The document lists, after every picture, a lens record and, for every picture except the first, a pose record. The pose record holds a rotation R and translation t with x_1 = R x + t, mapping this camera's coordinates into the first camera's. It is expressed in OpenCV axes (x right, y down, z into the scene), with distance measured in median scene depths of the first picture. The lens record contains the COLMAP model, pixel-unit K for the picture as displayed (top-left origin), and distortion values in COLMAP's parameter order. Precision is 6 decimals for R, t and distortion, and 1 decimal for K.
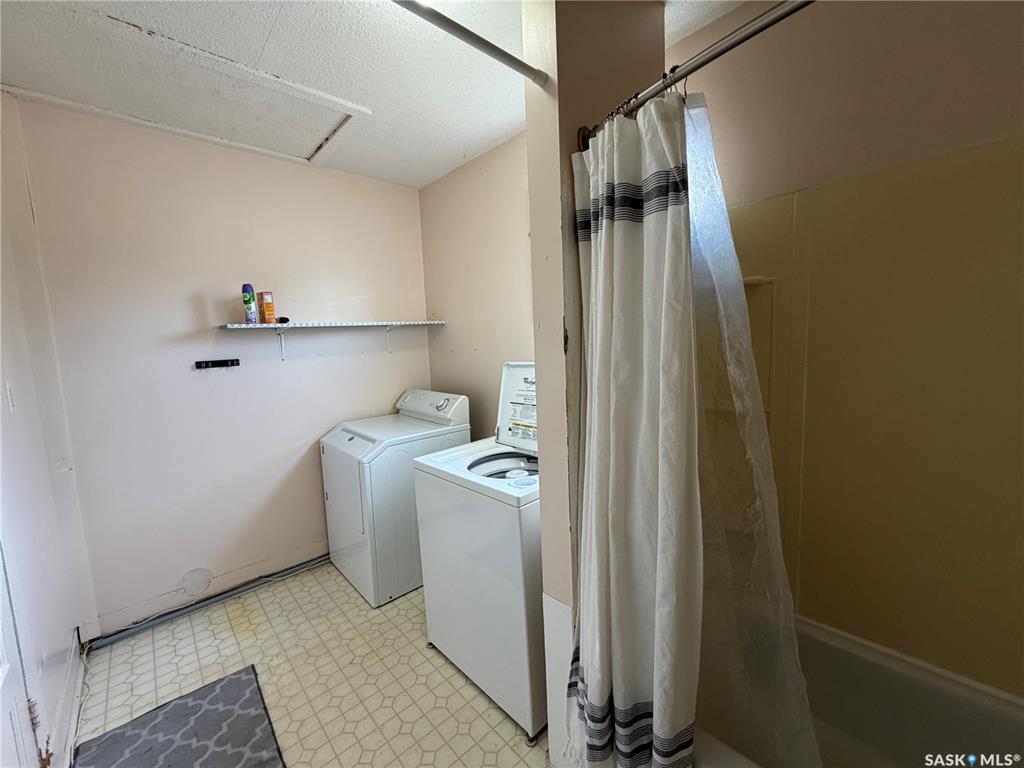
lens RADIAL K [[406.1, 0, 512.2], [0, 406.1, 385.4], [0, 0, 1]] dist [-0.000535, -0.000430]
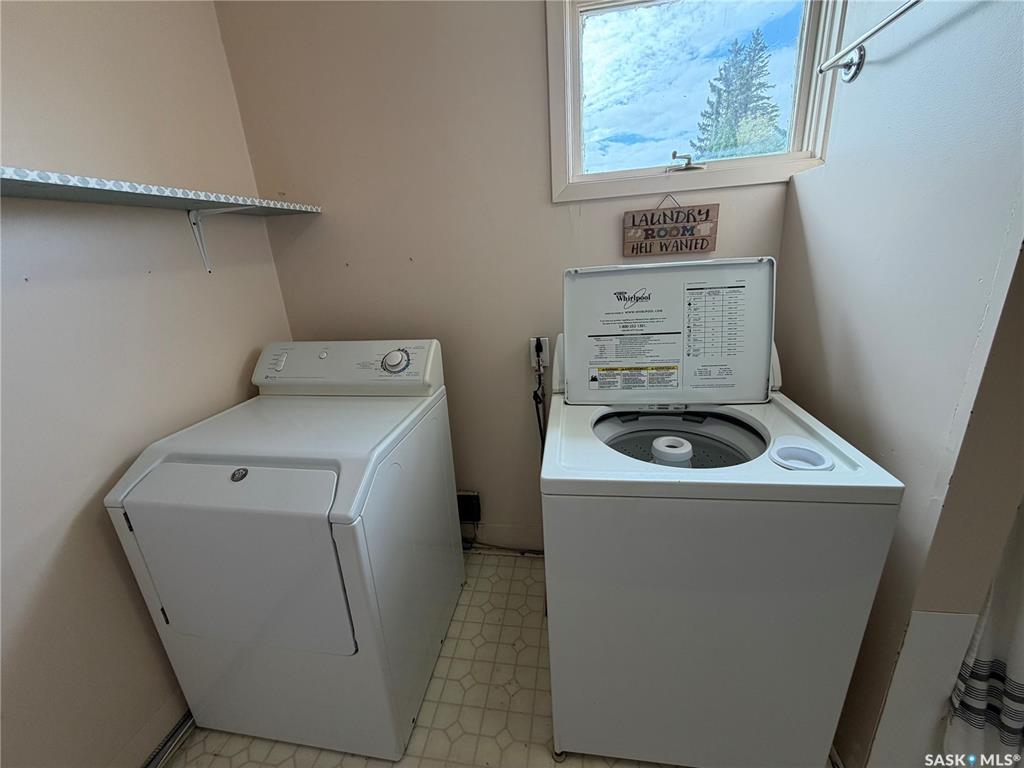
lens RADIAL K [[406.1, 0, 510.2], [0, 406.1, 383.2], [0, 0, 1]] dist [-0.000535, -0.000430]
pose [[0.788507, -0.198879, 0.581982, -0.457838], [0.098698, 0.974927, 0.199437, -0.021581], [-0.607054, -0.099817, 0.788367, 0.574835]]
